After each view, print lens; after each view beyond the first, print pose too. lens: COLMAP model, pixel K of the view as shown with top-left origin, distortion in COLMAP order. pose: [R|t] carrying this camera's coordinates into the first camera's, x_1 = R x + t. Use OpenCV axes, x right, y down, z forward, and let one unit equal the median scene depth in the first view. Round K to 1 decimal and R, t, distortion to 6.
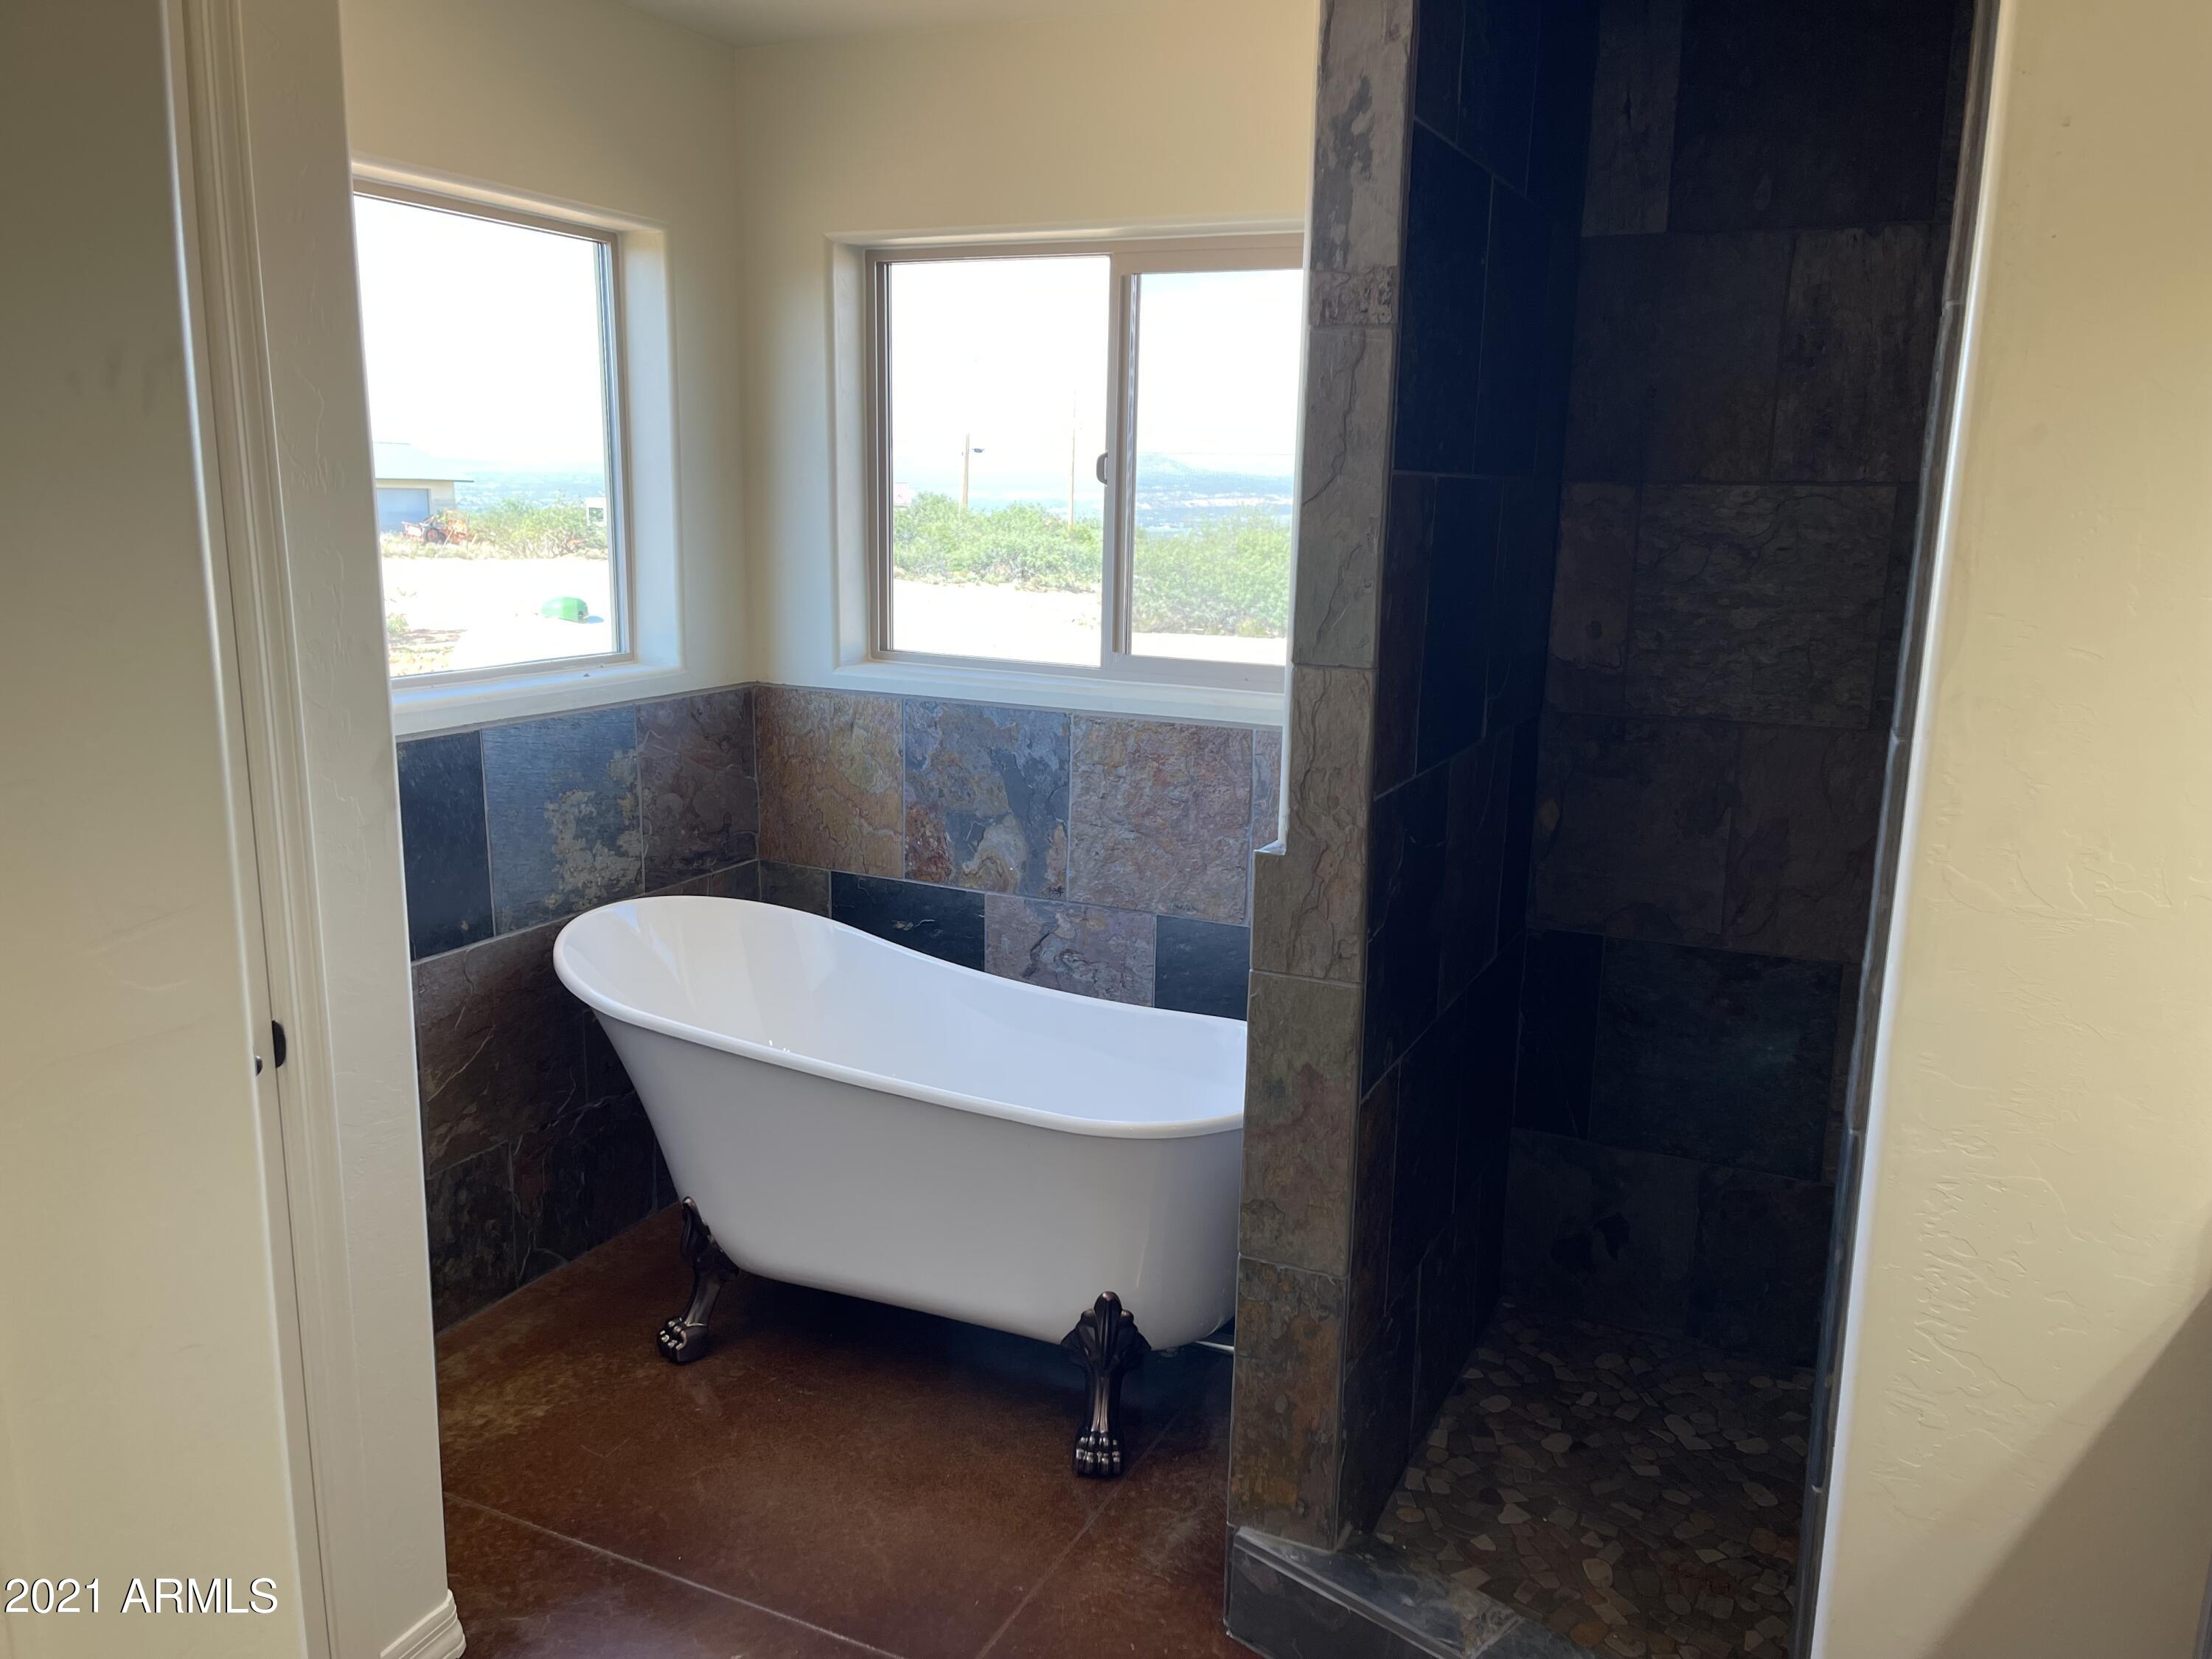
lens RADIAL K [[1653.1, 0, 1102.9], [0, 1653.1, 847.5], [0, 0, 1]] dist [0.089509, -0.128746]
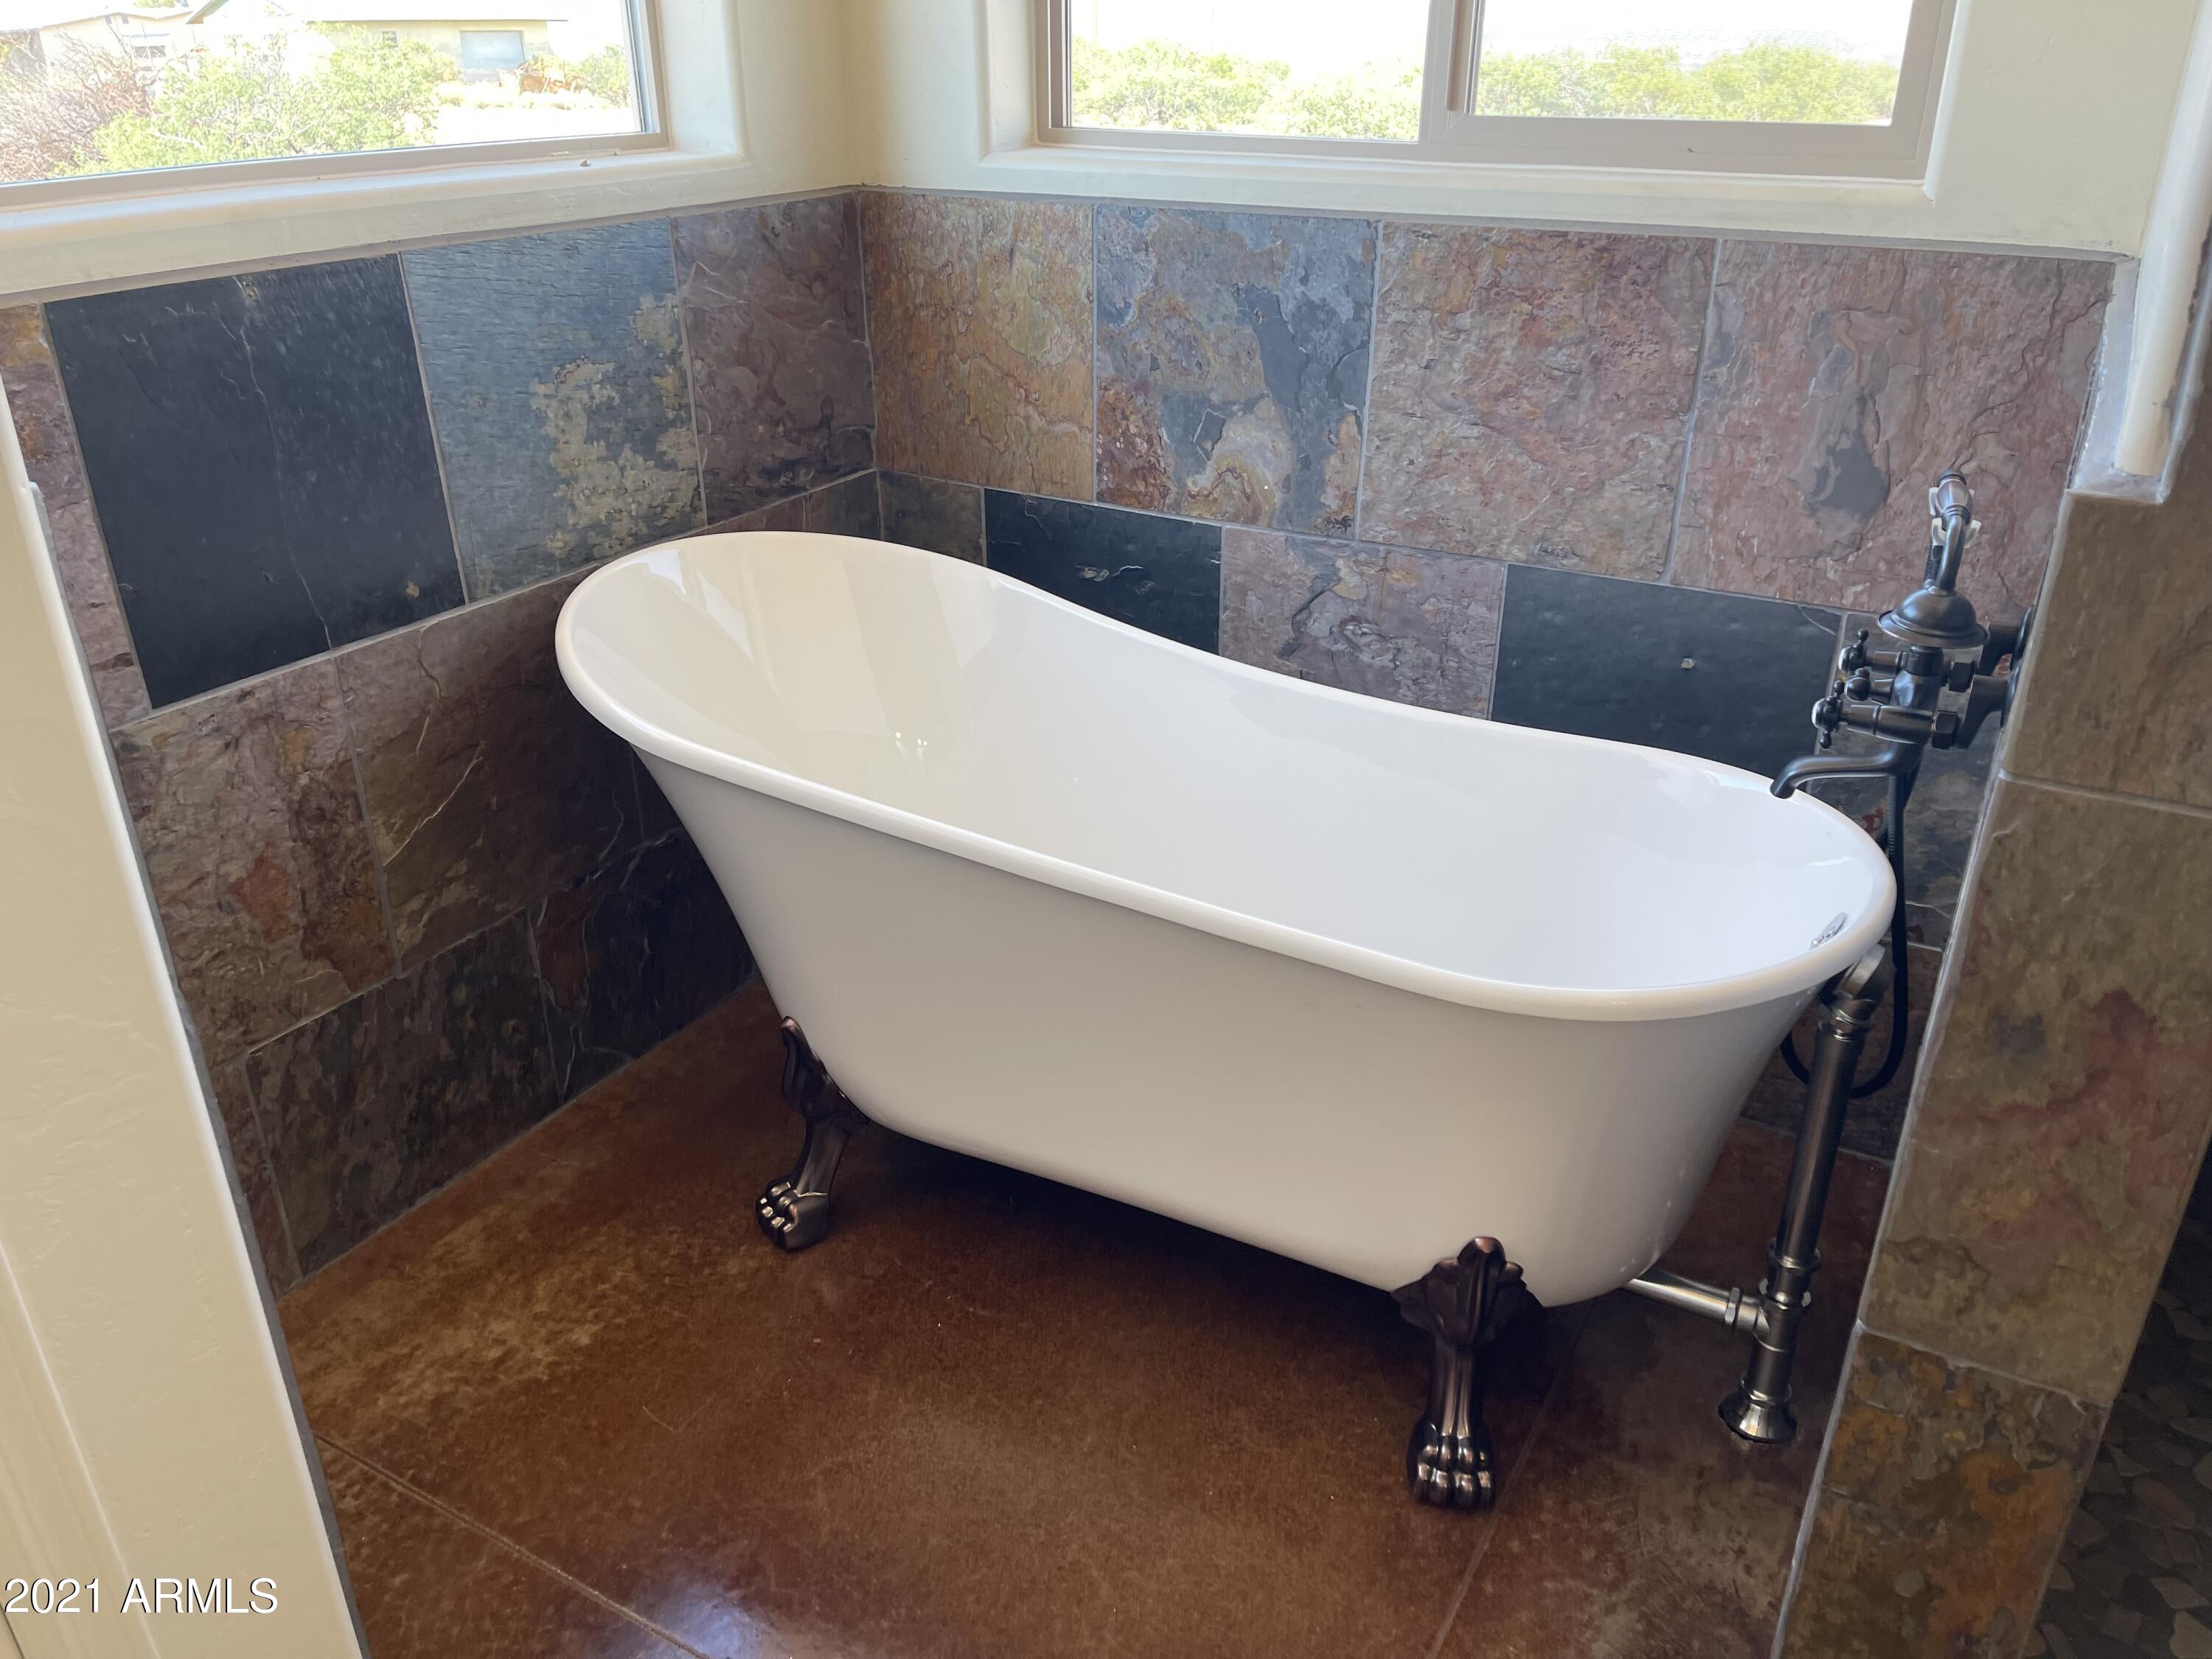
lens RADIAL K [[1653.1, 0, 1102.9], [0, 1653.1, 847.5], [0, 0, 1]] dist [0.089509, -0.128746]
pose [[0.997021, 0.013714, -0.075901, -0.073886], [0.005334, 0.969451, 0.245228, -0.010714], [0.076945, -0.244902, 0.966490, 0.374756]]
